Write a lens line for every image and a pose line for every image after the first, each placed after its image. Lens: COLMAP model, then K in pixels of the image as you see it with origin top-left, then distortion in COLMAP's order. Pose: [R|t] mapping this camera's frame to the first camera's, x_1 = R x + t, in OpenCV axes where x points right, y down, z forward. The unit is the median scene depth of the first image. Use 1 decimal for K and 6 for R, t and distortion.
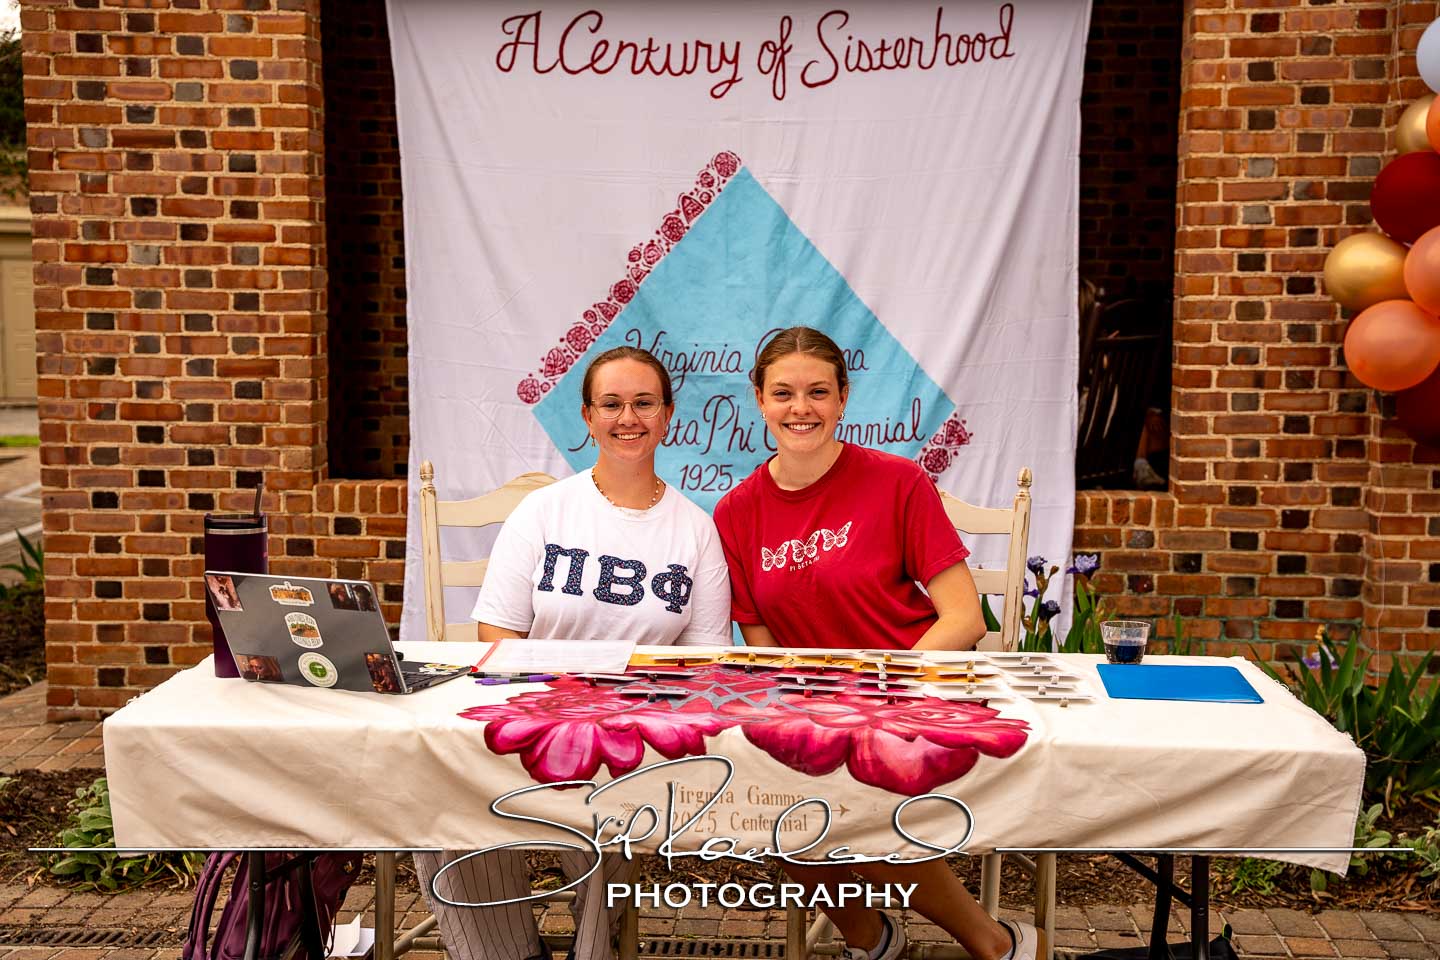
lens RADIAL K [[2022.0, 0, 720.0], [0, 2022.0, 480.0], [0, 0, 1]] dist [-0.014595, 0.784010]
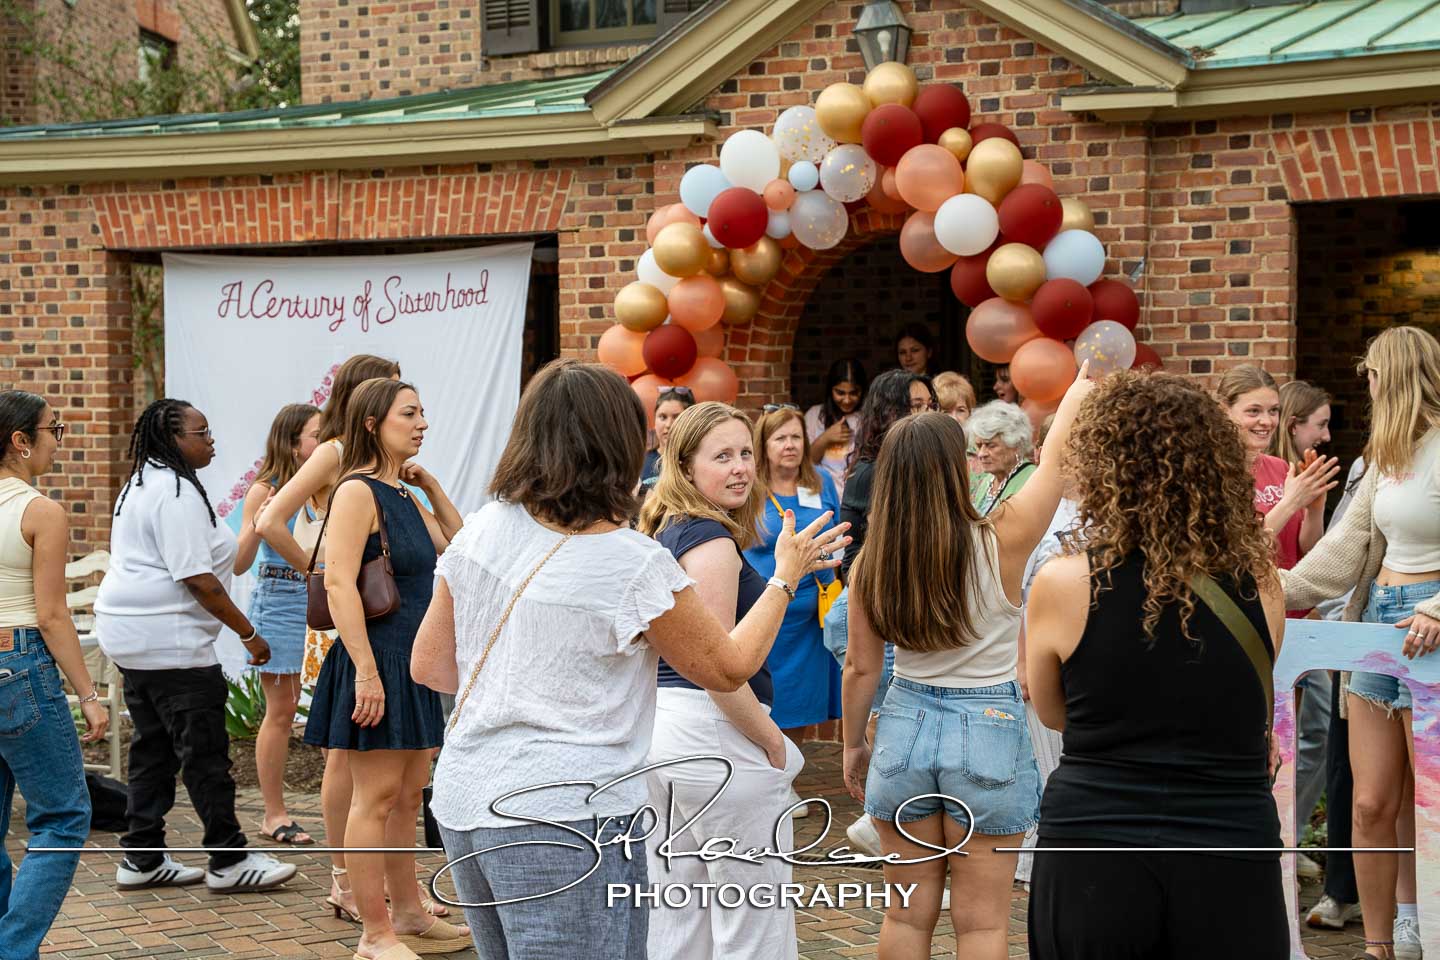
lens RADIAL K [[2156.4, 0, 720.0], [0, 2156.4, 480.0], [0, 0, 1]] dist [0.050883, 0.770726]
pose [[0.929087, 0.004472, -0.369833, 0.947368], [-0.030474, 0.997453, -0.064496, 0.033770], [0.368602, 0.071193, 0.926857, -0.495503]]
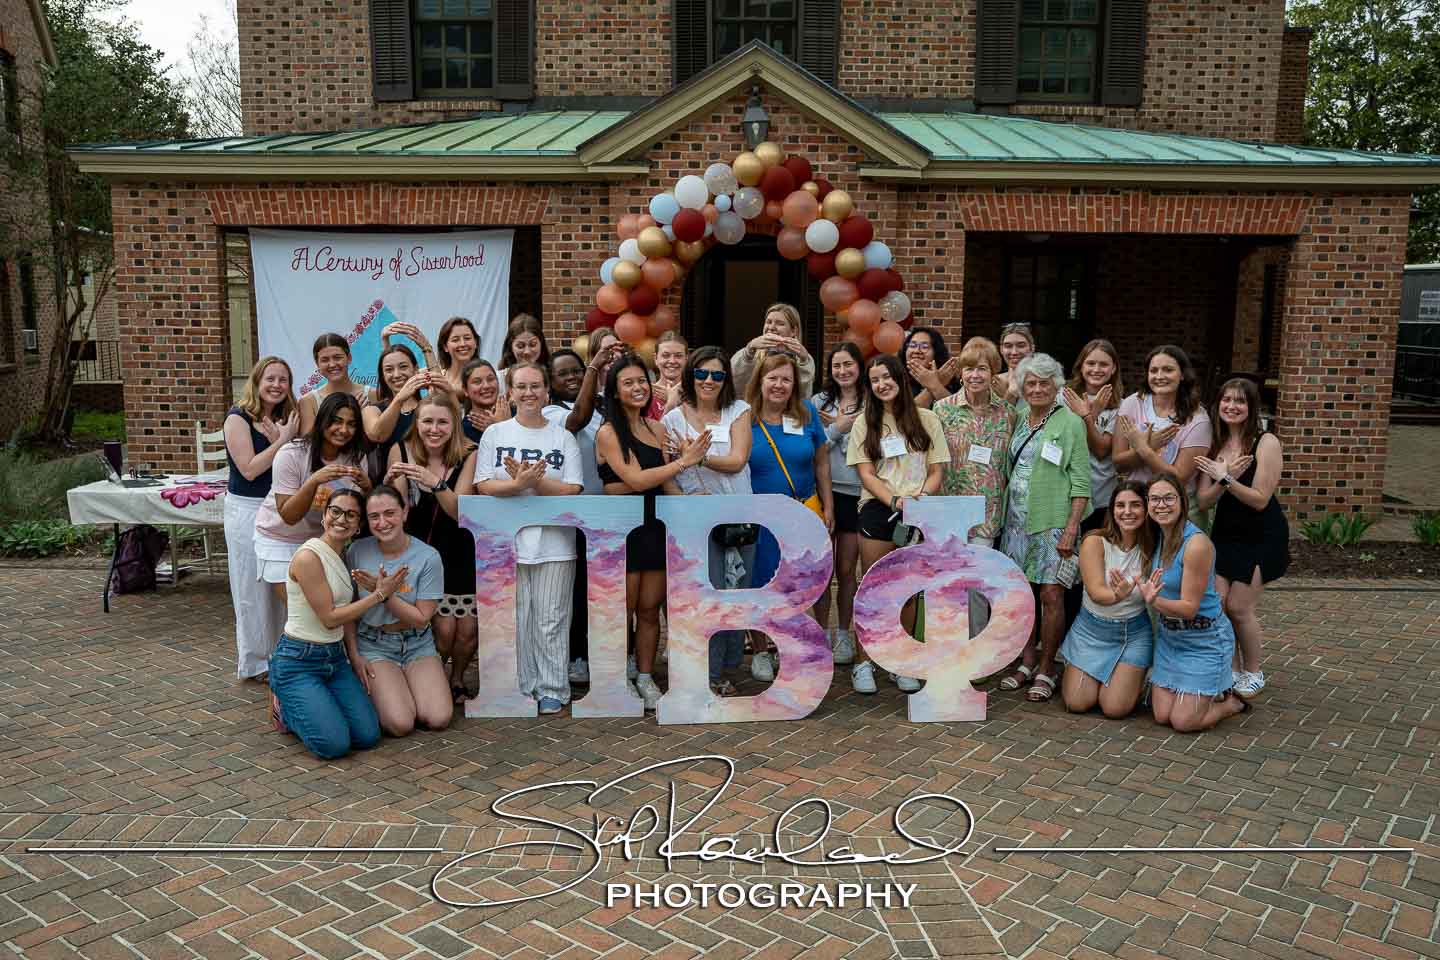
lens RADIAL K [[1229.6, 0, 720.0], [0, 1229.6, 480.0], [0, 0, 1]] dist [-0.122652, 0.186214]
pose [[0.999649, 0.000916, 0.026466, 0.414238], [-0.002298, 0.998632, 0.052232, -0.011660], [-0.026382, -0.052274, 0.998284, -0.619718]]
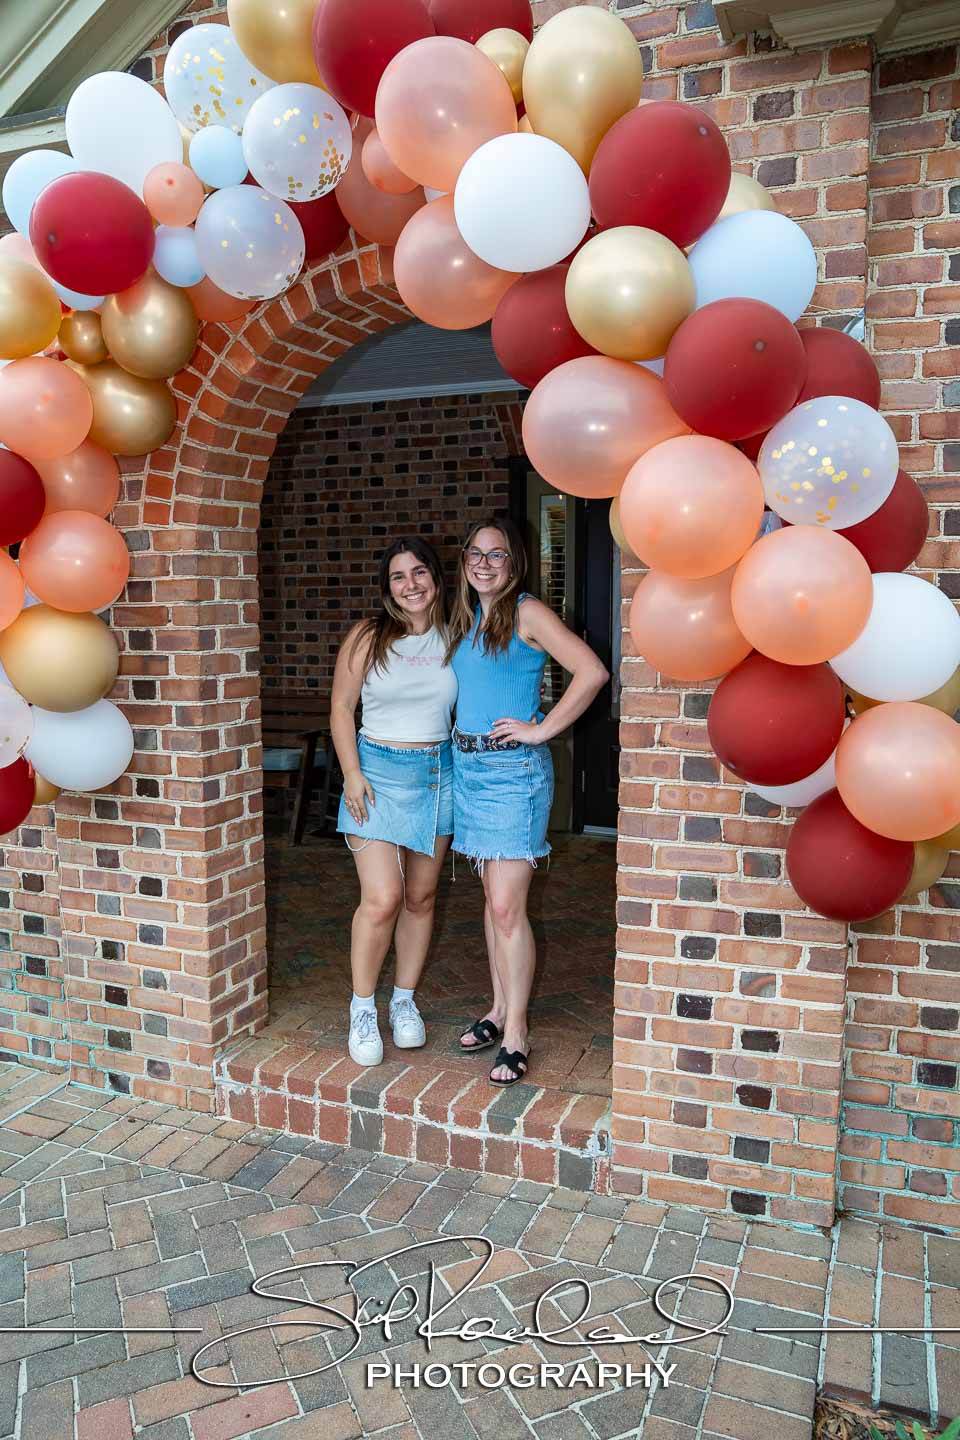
lens RADIAL K [[1087.2, 0, 480.0], [0, 1087.2, 720.0], [0, 0, 1]] dist [-0.153783, 0.153747]
pose [[0.948911, 0.026245, -0.314450, 0.668550], [-0.030687, 0.999487, -0.009181, -0.066195], [0.314048, 0.018361, 0.949230, 0.547888]]
